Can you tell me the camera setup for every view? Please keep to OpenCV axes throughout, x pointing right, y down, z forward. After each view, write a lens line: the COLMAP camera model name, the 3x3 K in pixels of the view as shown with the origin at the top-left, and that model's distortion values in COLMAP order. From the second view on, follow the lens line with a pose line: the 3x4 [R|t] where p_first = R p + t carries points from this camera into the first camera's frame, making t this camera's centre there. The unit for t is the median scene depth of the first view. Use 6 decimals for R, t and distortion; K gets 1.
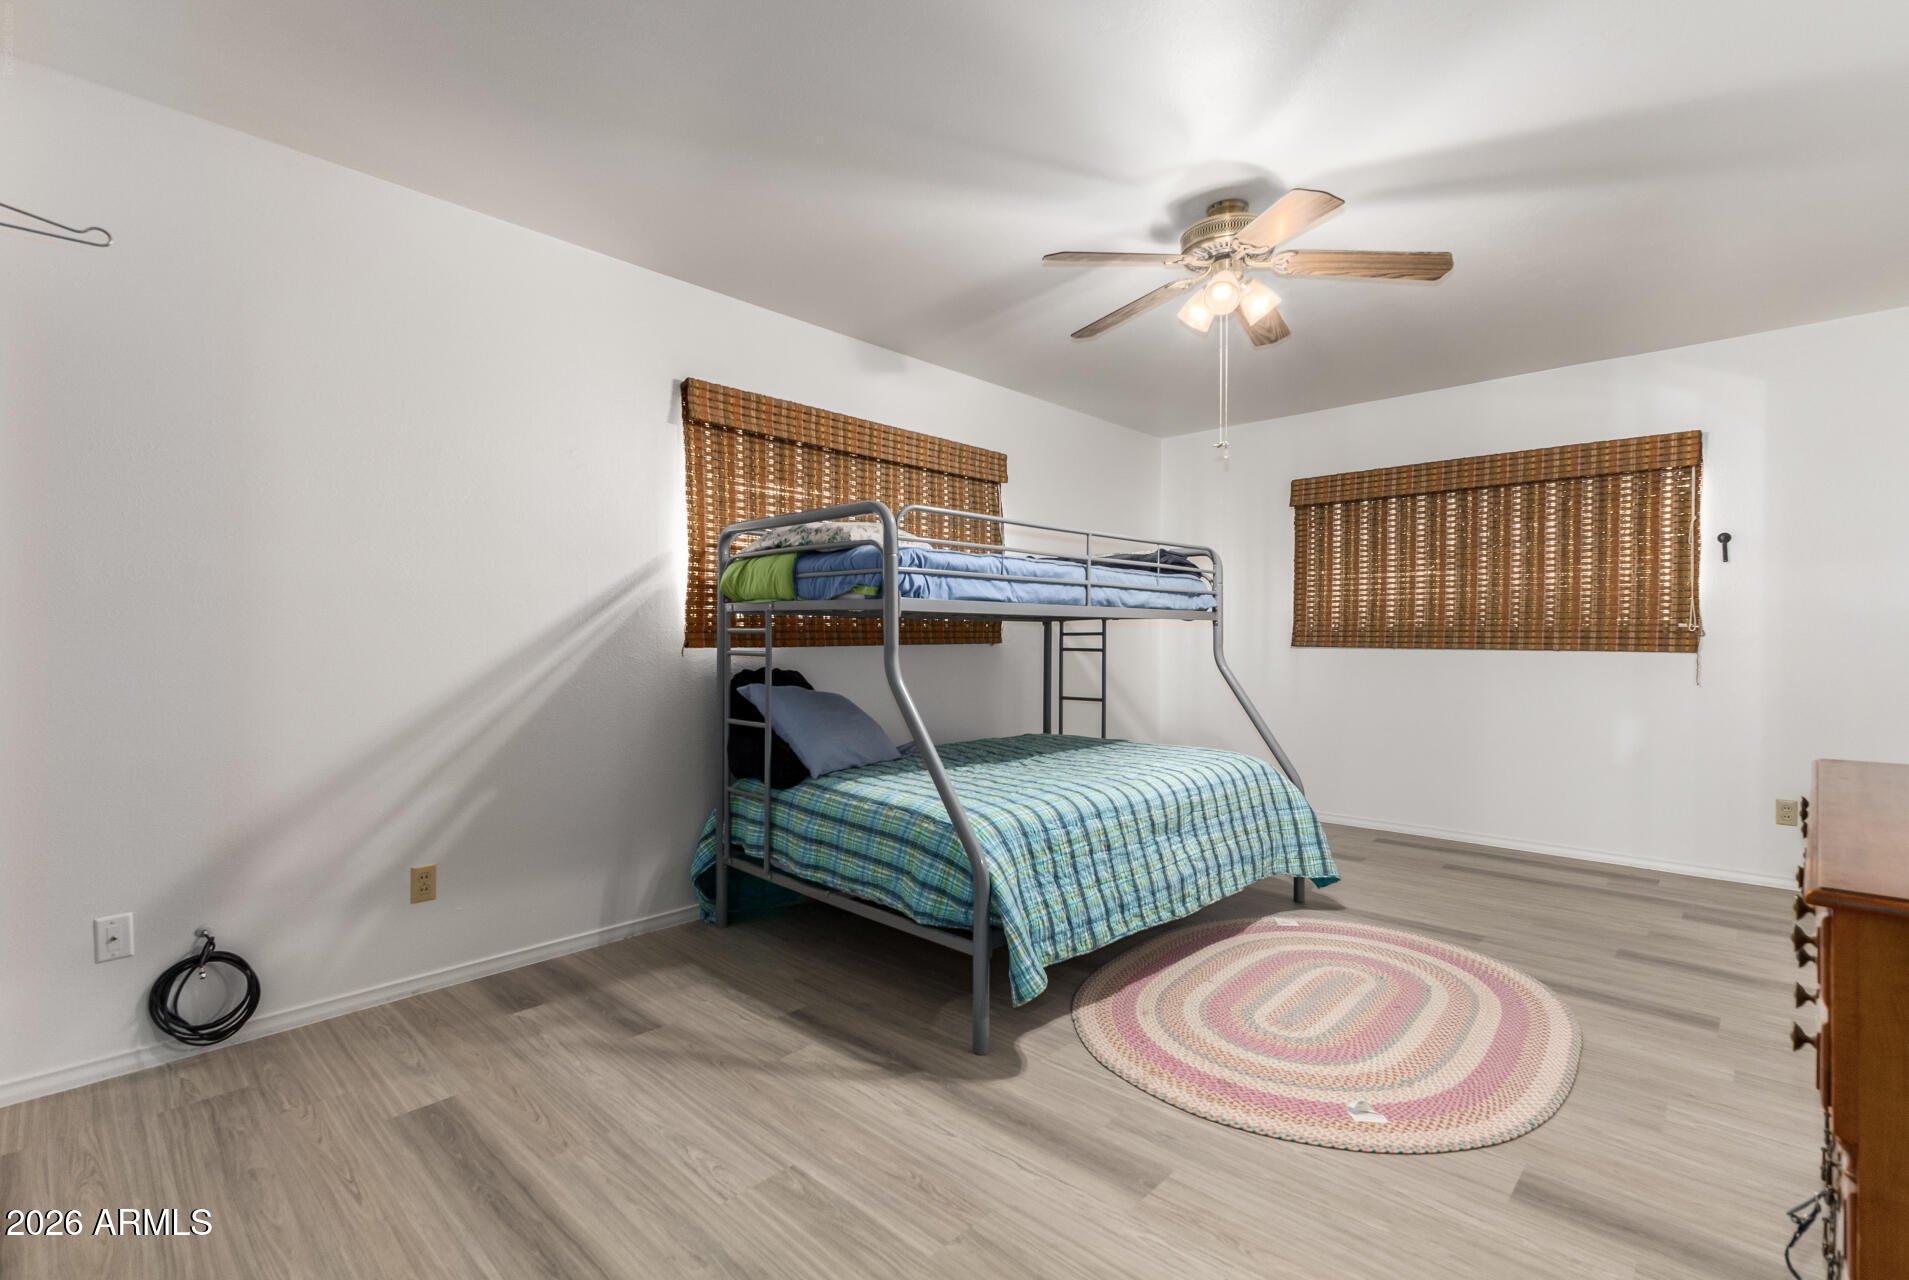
lens RADIAL K [[842.7, 0, 959.1], [0, 842.7, 640.7], [0, 0, 1]] dist [0.014681, -0.003920]
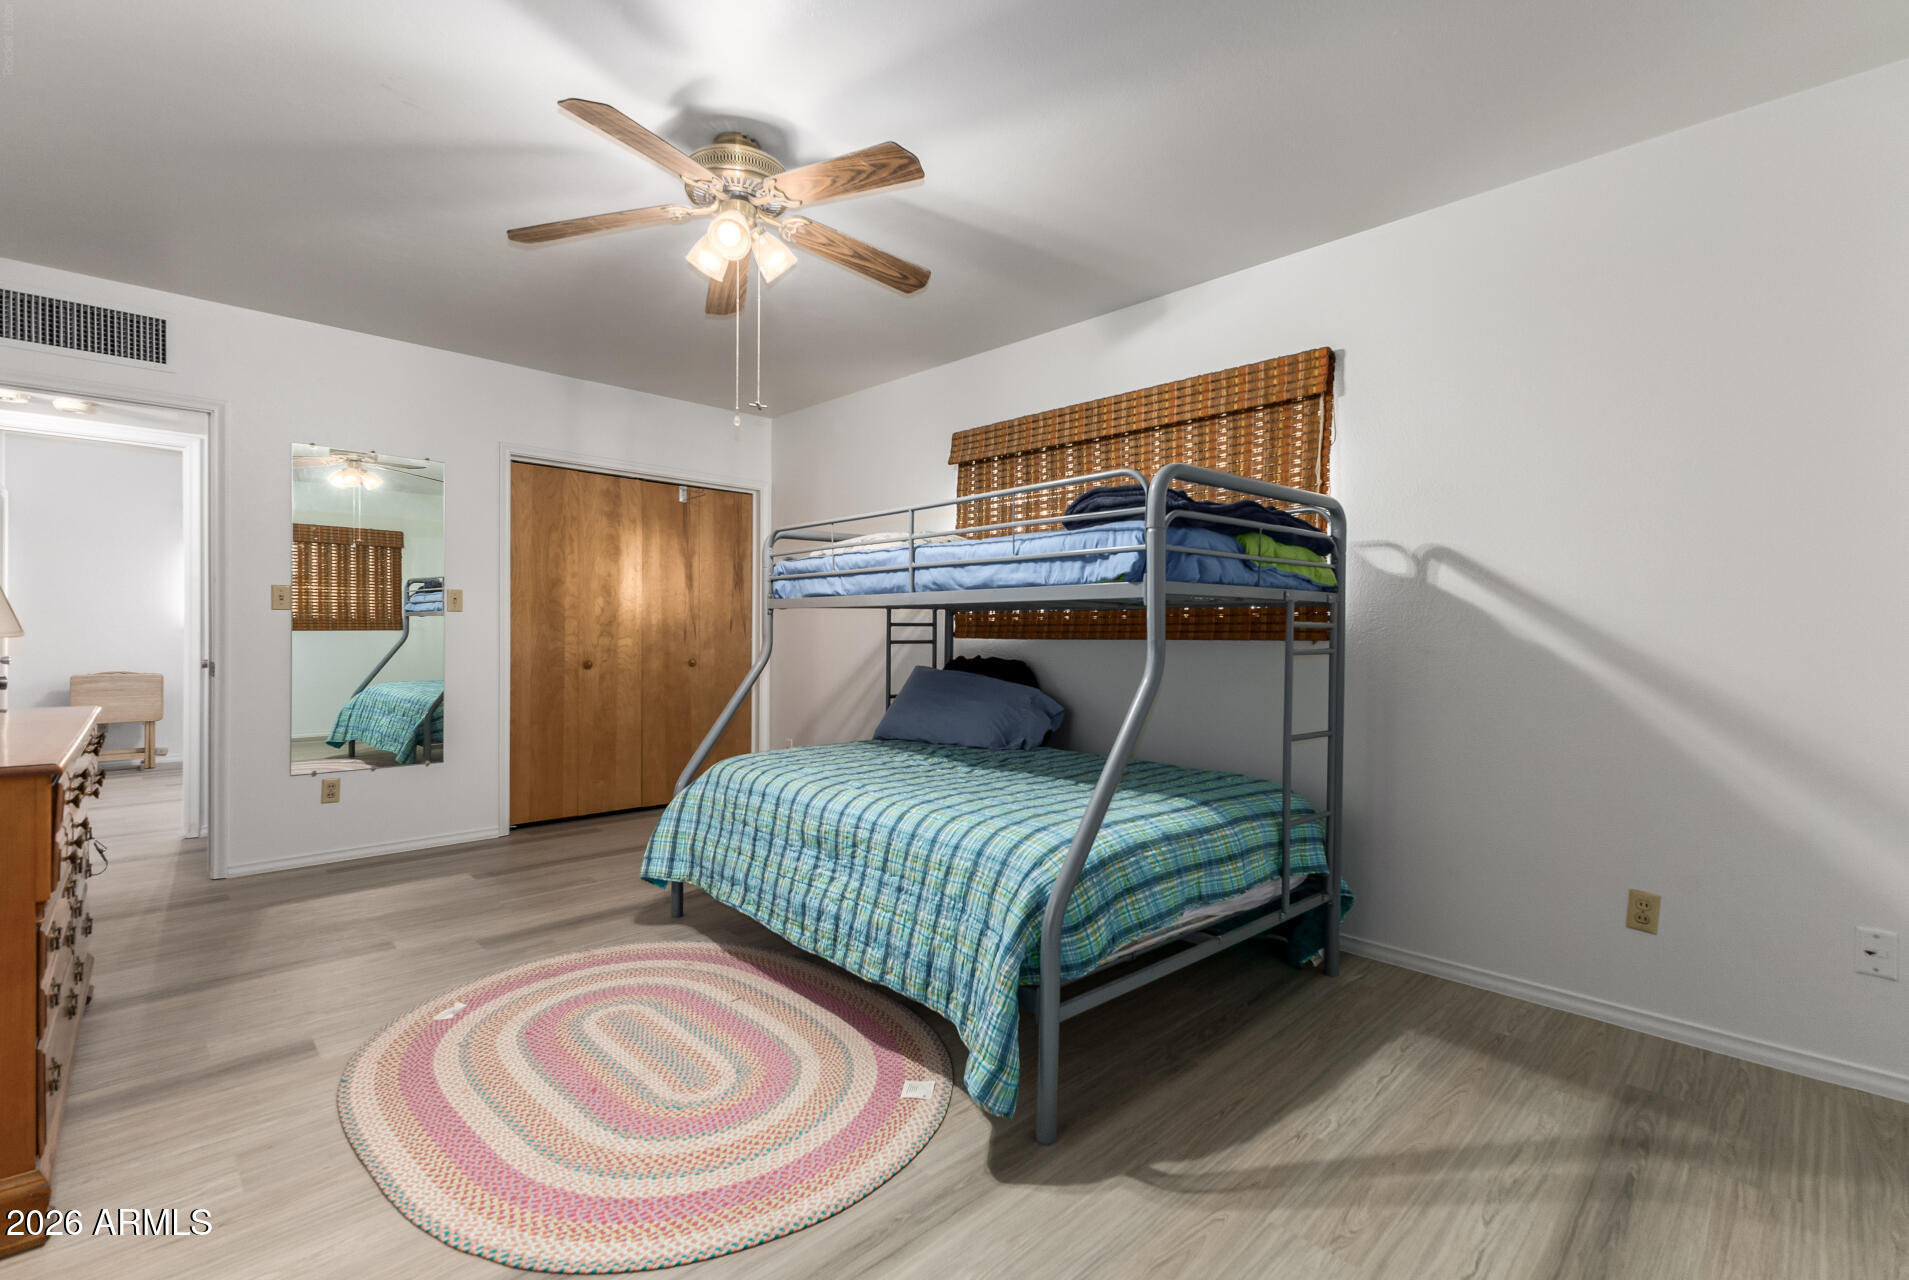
lens RADIAL K [[842.7, 0, 958.5], [0, 842.7, 637.8], [0, 0, 1]] dist [0.014681, -0.003920]
pose [[-0.028577, 0.006121, -0.999573, 1.054129], [-0.008957, 0.999940, 0.006380, -0.000299], [0.999551, 0.009135, -0.028520, 1.103335]]
